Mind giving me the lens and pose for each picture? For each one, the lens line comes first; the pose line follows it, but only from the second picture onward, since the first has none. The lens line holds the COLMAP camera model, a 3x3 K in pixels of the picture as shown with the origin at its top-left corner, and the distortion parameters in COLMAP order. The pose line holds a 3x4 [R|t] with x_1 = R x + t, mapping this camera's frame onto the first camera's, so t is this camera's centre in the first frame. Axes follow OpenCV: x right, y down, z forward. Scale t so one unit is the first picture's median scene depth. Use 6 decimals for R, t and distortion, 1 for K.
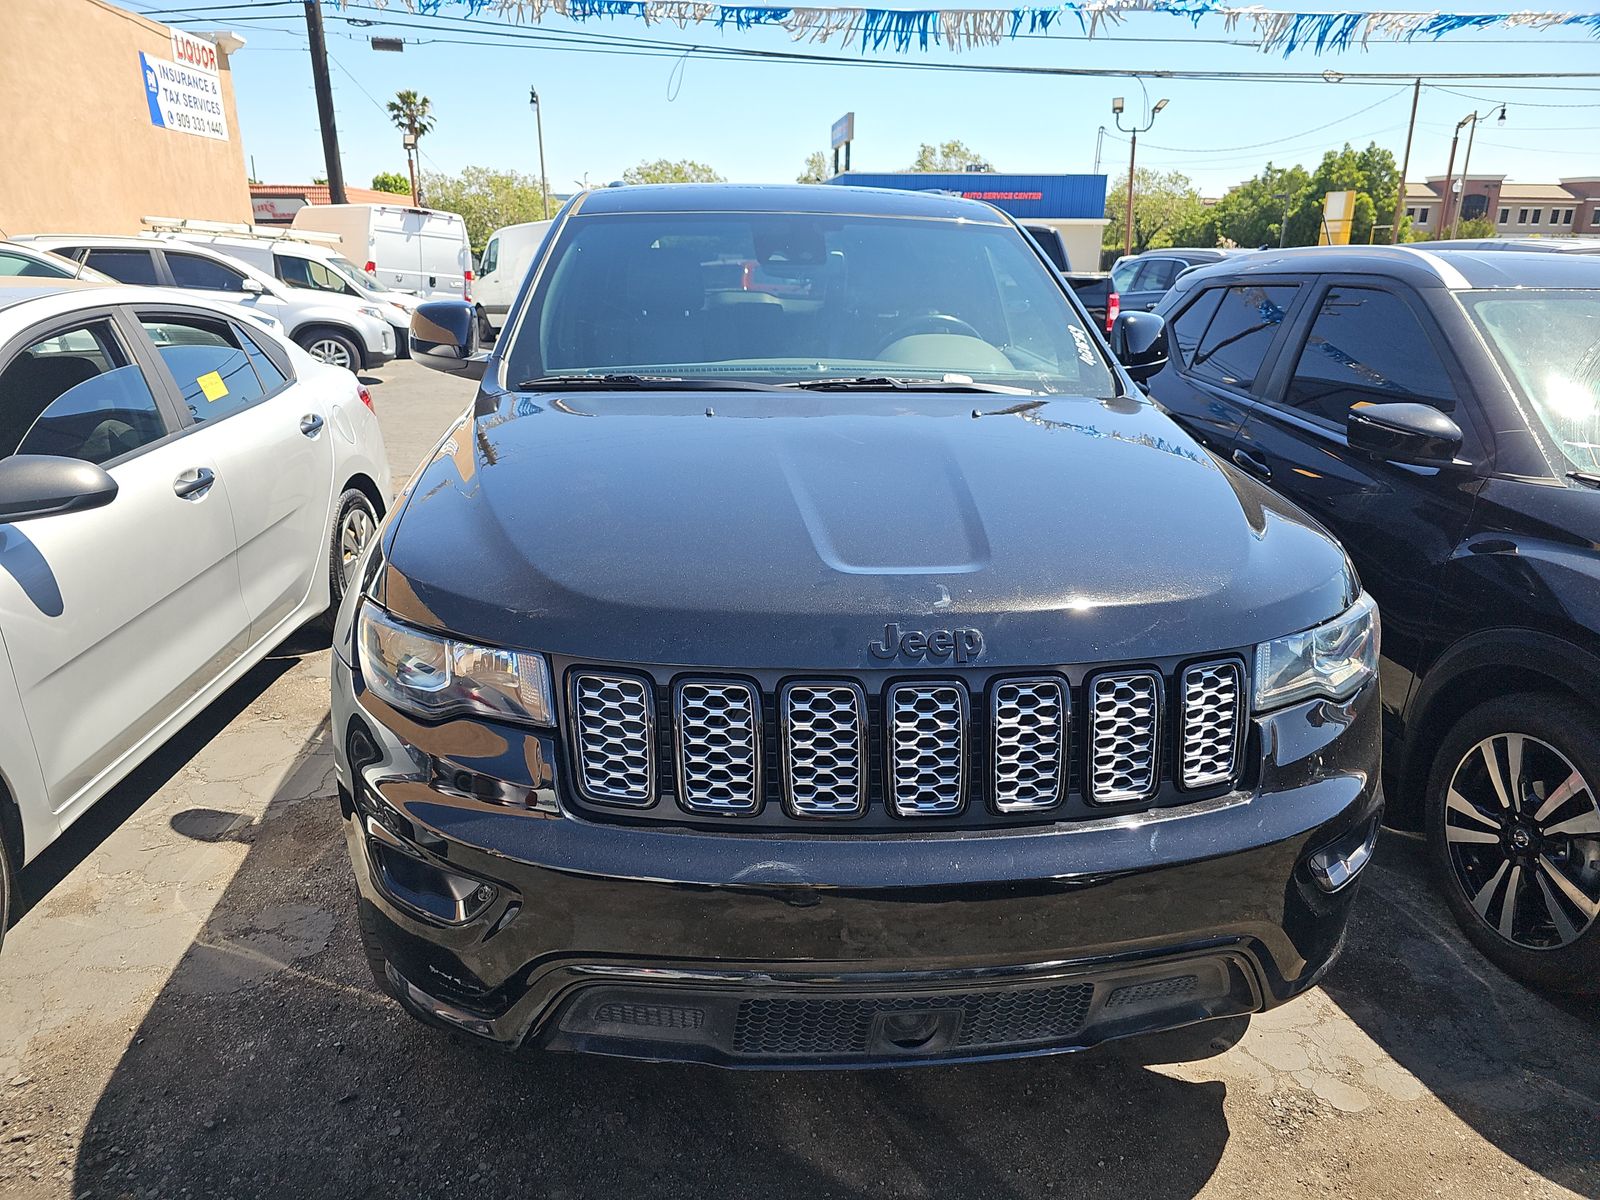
lens RADIAL K [[1092.6, 0, 800.8], [0, 1092.6, 623.3], [0, 0, 1]] dist [0.043067, -0.055341]
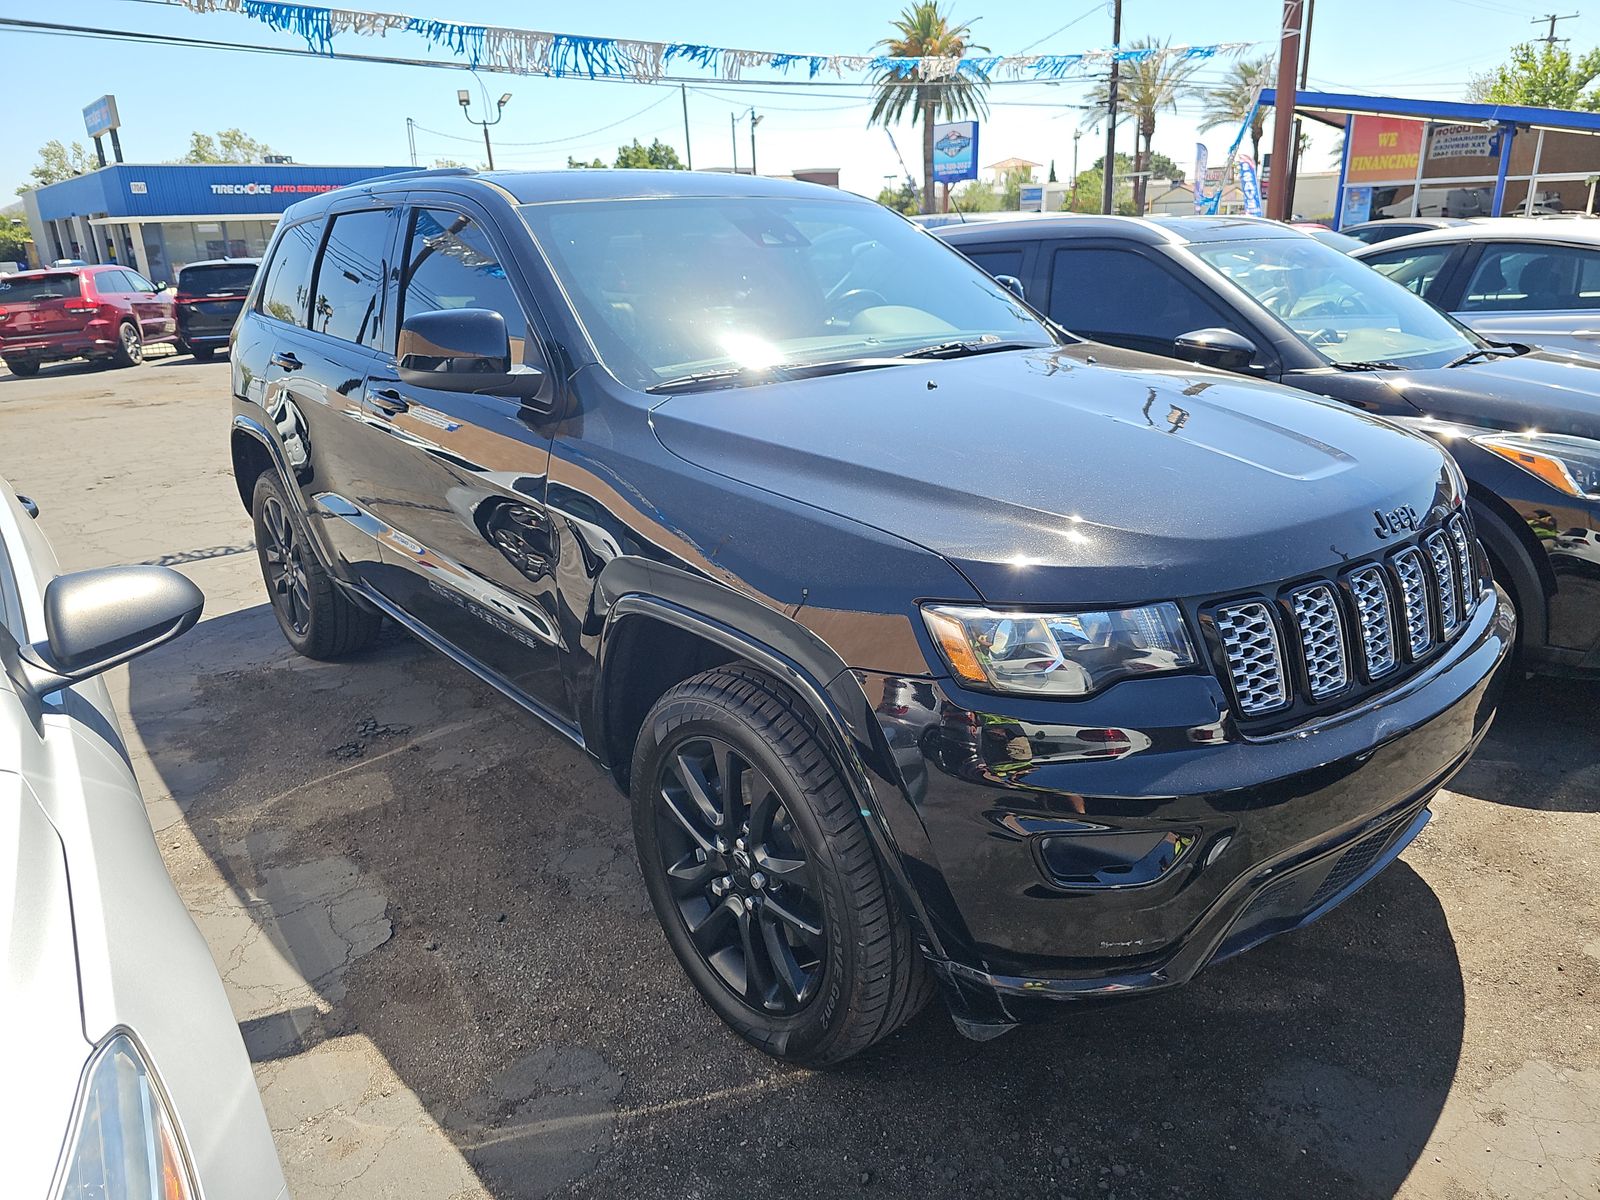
lens RADIAL K [[1092.9, 0, 800.0], [0, 1092.9, 600.0], [0, 0, 1]] dist [0.051787, -0.055198]
pose [[0.806328, -0.219383, 0.549277, -0.098938], [0.227239, 0.972298, 0.054758, -0.010141], [-0.546075, 0.080664, 0.833844, 0.028041]]
